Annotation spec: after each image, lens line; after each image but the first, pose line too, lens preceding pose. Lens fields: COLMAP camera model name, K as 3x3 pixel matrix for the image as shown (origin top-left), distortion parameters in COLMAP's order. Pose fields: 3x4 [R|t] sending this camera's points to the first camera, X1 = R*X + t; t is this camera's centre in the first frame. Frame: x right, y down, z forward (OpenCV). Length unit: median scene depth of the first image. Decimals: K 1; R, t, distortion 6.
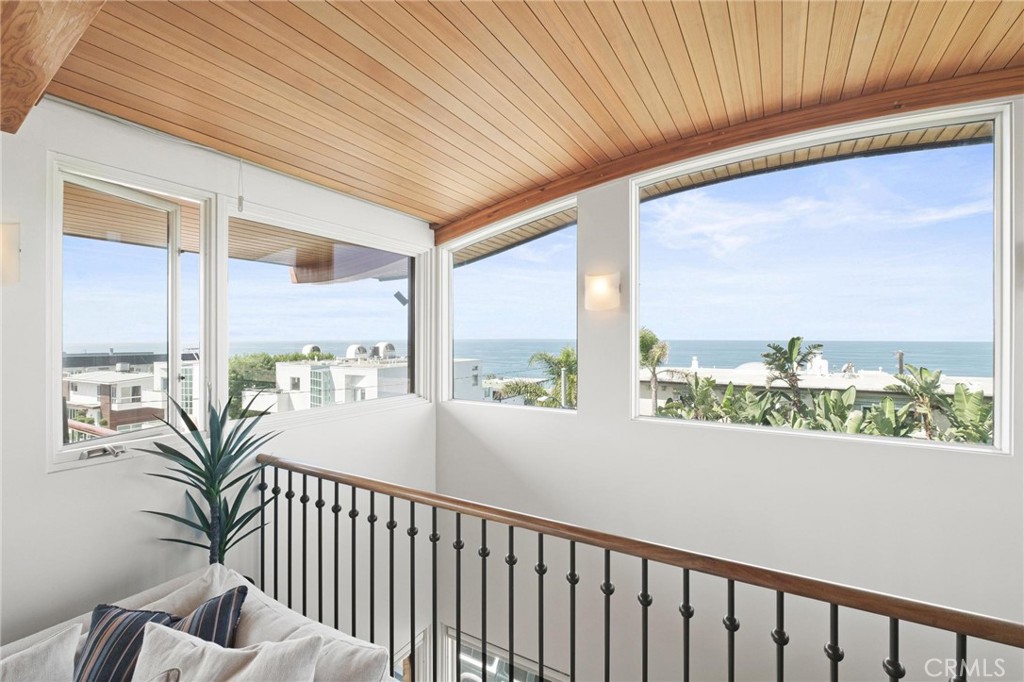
lens RADIAL K [[450.9, 0, 517.3], [0, 450.9, 339.3], [0, 0, 1]] dist [0.000487, -0.005212]
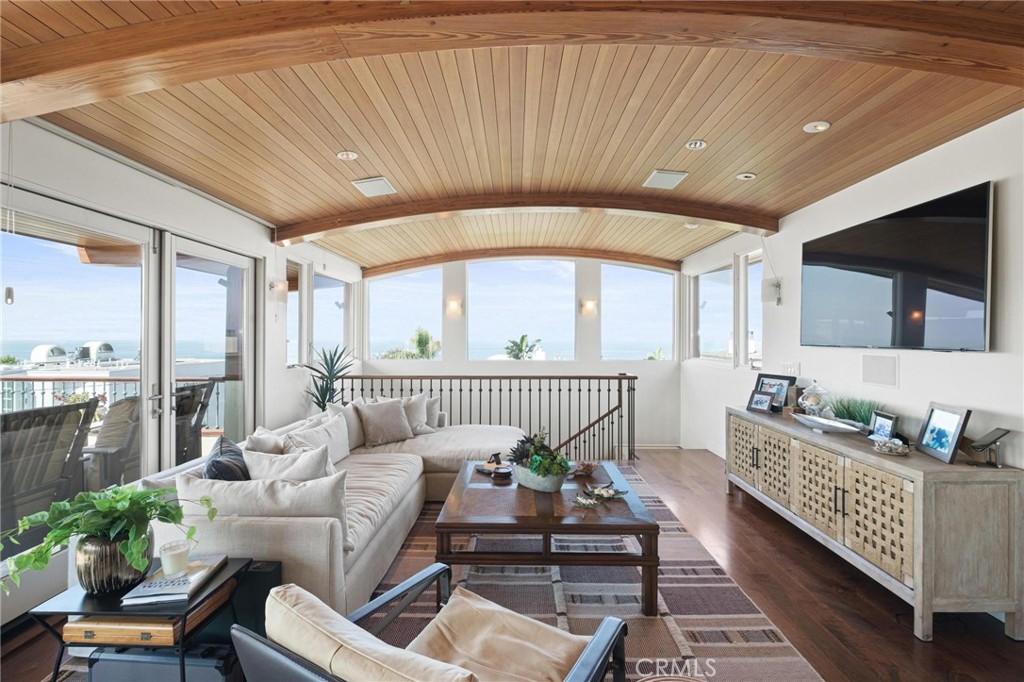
lens RADIAL K [[450.9, 0, 517.2], [0, 450.9, 337.9], [0, 0, 1]] dist [0.000487, -0.005212]
pose [[0.860327, 0.002226, 0.509738, -0.671307], [0.000894, 0.999982, -0.005875, 0.062812], [-0.509742, 0.005510, 0.860310, -1.101129]]
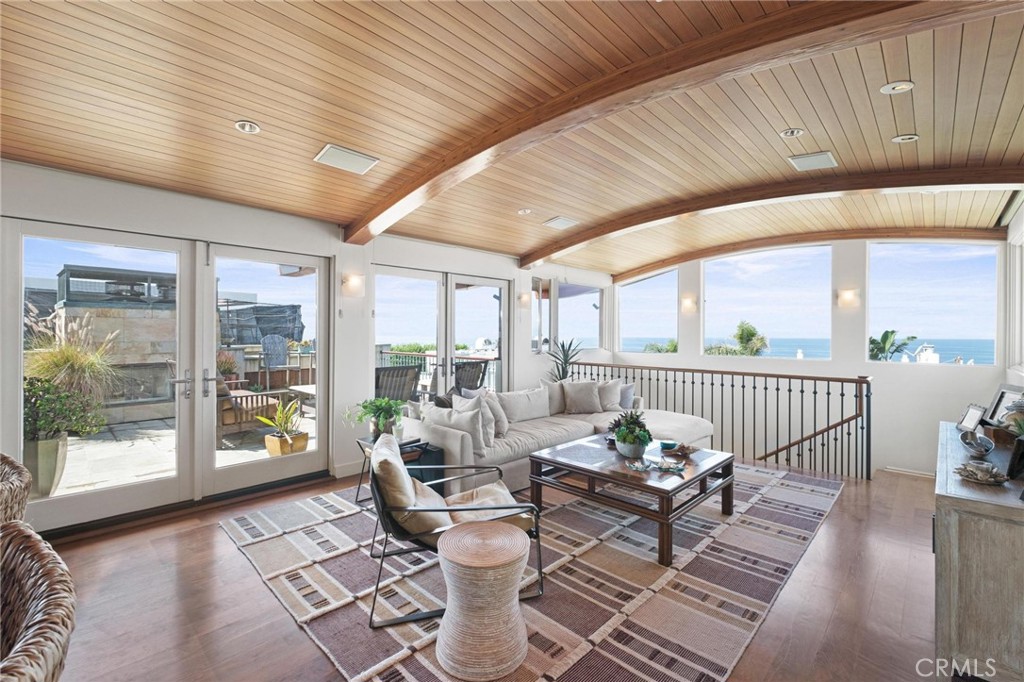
lens RADIAL K [[450.9, 0, 507.8], [0, 450.9, 333.2], [0, 0, 1]] dist [0.000487, -0.005212]
pose [[0.970509, 0.005629, -0.241001, -0.166947], [-0.006862, 0.999967, -0.004277, 0.064729], [0.240969, 0.005805, 0.970516, -1.529782]]
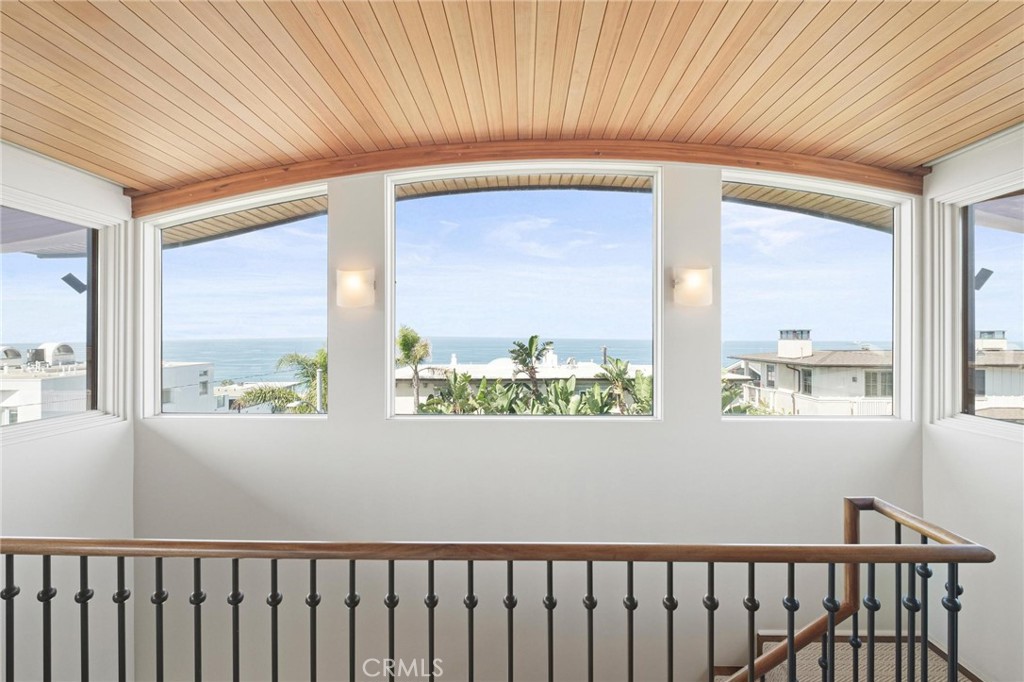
lens RADIAL K [[450.9, 0, 516.8], [0, 450.9, 336.9], [0, 0, 1]] dist [0.000487, -0.005212]
pose [[0.871412, -0.001180, 0.490550, 0.016054], [0.002215, 0.999996, -0.001530, 0.000298], [-0.490546, 0.002420, 0.871412, 0.001992]]
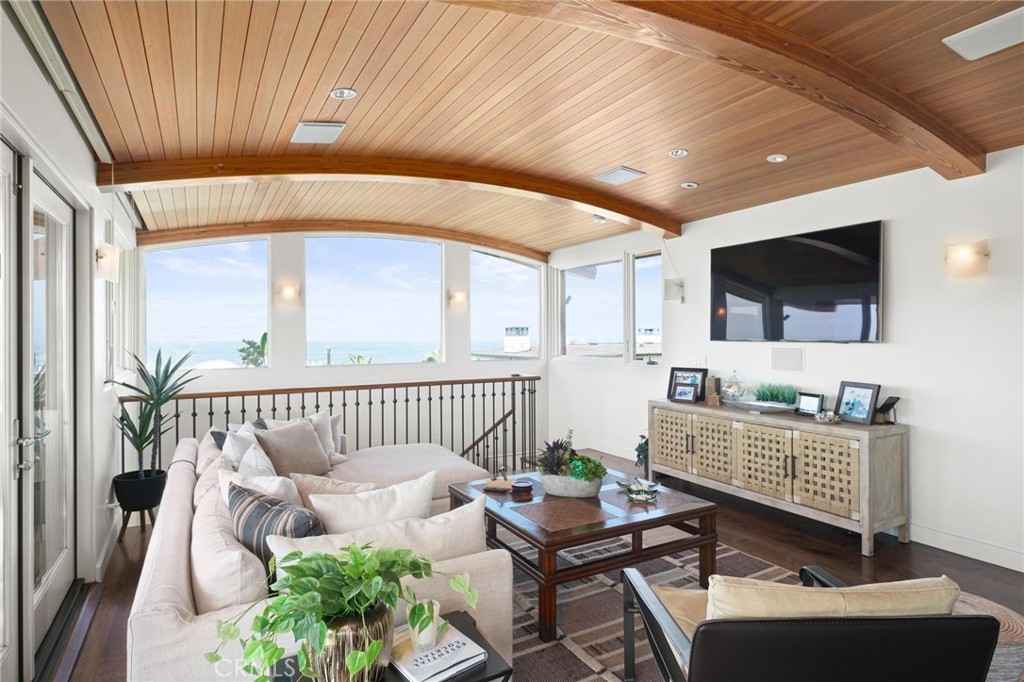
lens RADIAL K [[559.5, 0, 524.8], [0, 559.5, 334.8], [0, 0, 1]] dist [0.005138, 0.003901]
pose [[0.481100, -0.001946, 0.876664, -1.160451], [0.010745, 0.999936, -0.003677, 0.059817], [-0.876600, 0.011189, 0.481089, -0.756583]]
